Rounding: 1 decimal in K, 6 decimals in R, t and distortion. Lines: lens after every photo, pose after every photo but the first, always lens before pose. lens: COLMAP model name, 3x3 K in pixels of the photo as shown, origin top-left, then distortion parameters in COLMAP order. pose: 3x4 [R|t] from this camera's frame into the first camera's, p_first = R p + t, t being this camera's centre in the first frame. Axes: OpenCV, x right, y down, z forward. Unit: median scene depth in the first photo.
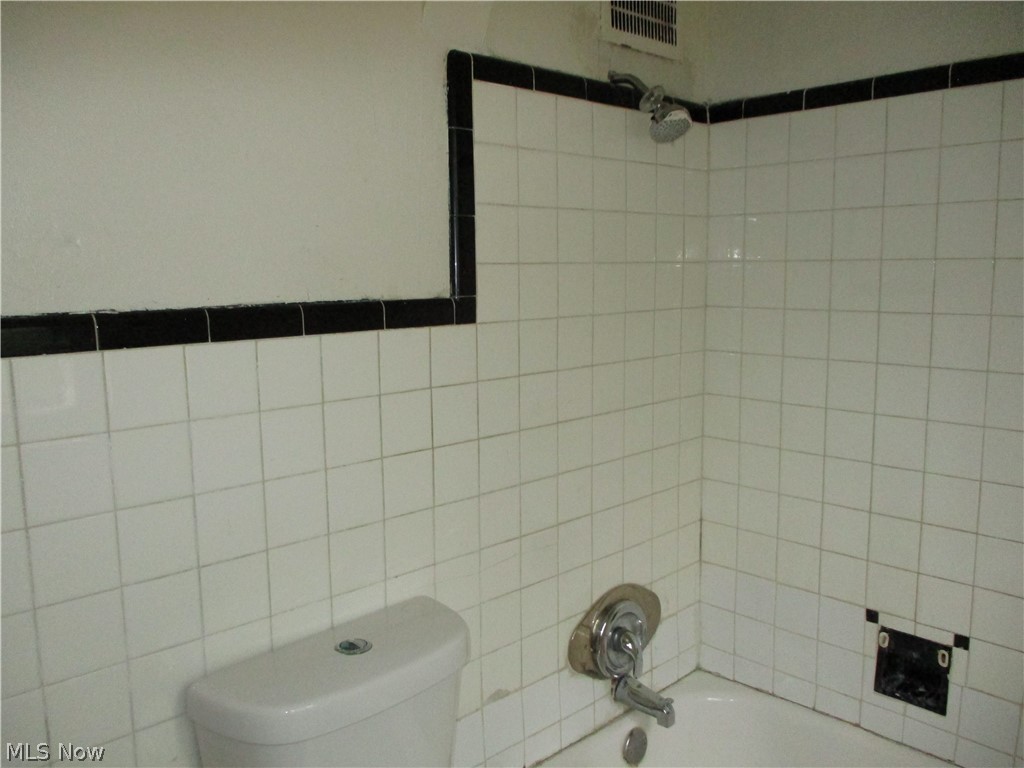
lens RADIAL K [[846.2, 0, 511.3], [0, 846.2, 383.1], [0, 0, 1]] dist [-0.034500, 0.007543]
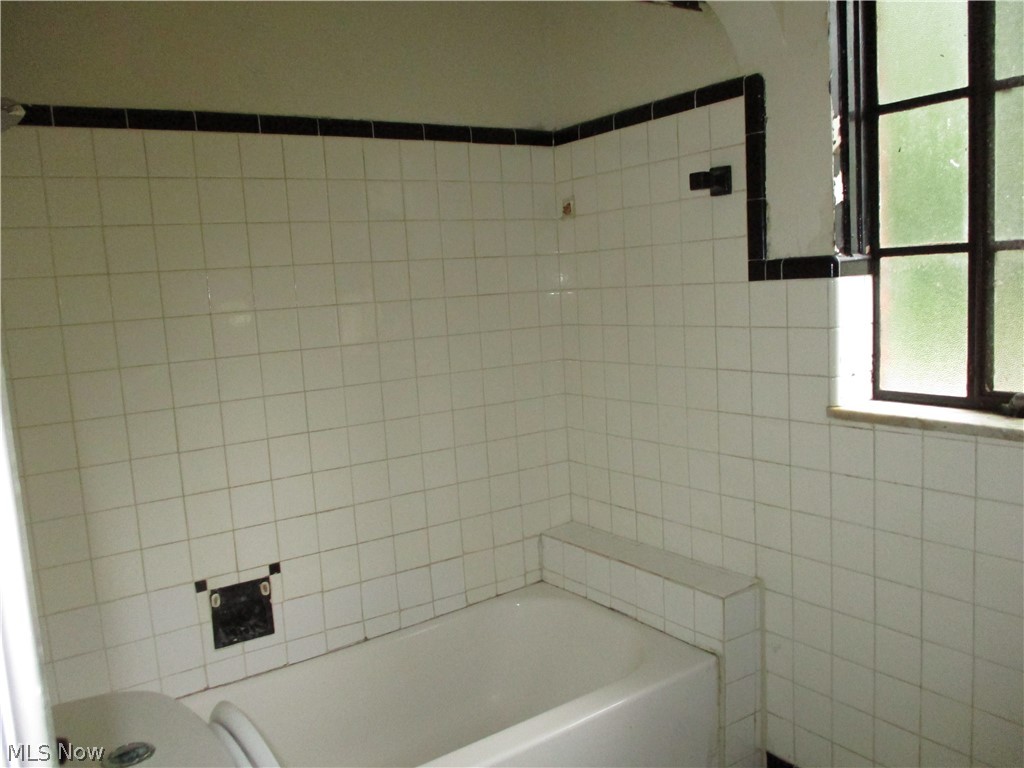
lens RADIAL K [[846.2, 0, 511.9], [0, 846.2, 385.6], [0, 0, 1]] dist [-0.034500, 0.007543]
pose [[0.158249, -0.115185, 0.980658, -0.606723], [0.191964, 0.977811, 0.083874, -0.000721], [-0.968559, 0.174978, 0.176849, 0.362782]]
